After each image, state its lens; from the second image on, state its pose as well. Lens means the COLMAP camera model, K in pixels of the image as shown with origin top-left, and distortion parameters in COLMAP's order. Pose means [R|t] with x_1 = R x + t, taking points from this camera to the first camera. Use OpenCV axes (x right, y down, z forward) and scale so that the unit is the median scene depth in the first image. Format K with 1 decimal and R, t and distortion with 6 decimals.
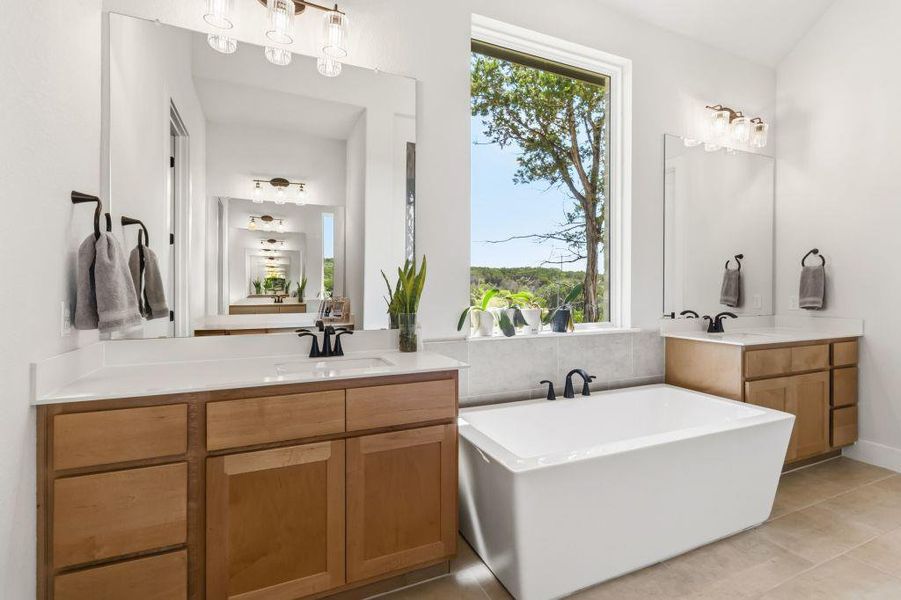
lens RADIAL K [[426.8, 0, 451.5], [0, 426.8, 293.1], [0, 0, 1]] dist [0.003886, -0.000103]
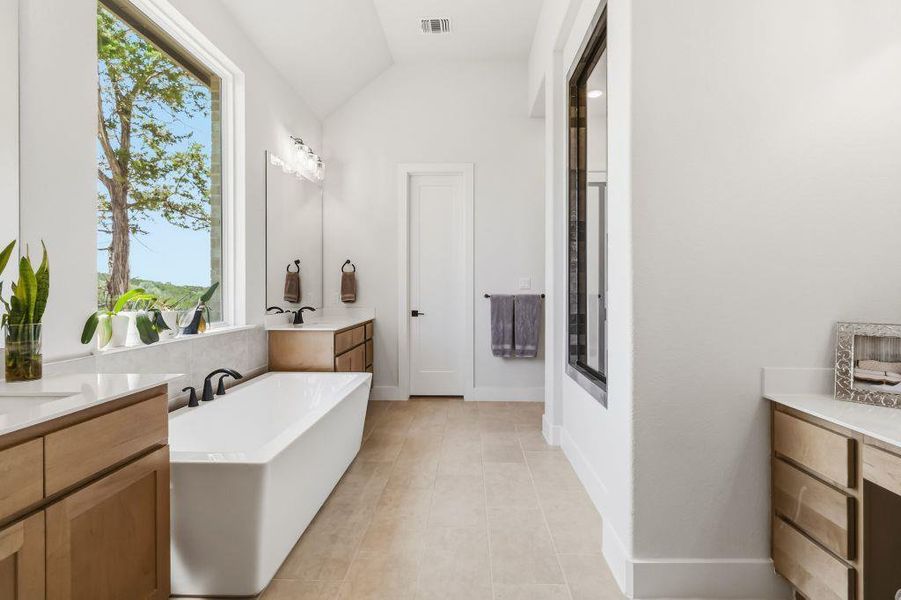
lens RADIAL K [[426.8, 0, 448.9], [0, 426.8, 293.6], [0, 0, 1]] dist [0.003886, -0.000103]
pose [[0.460446, -0.012431, 0.887601, -0.317526], [0.008087, 0.999919, 0.009809, -0.002980], [-0.887651, 0.002662, 0.460509, 0.061963]]
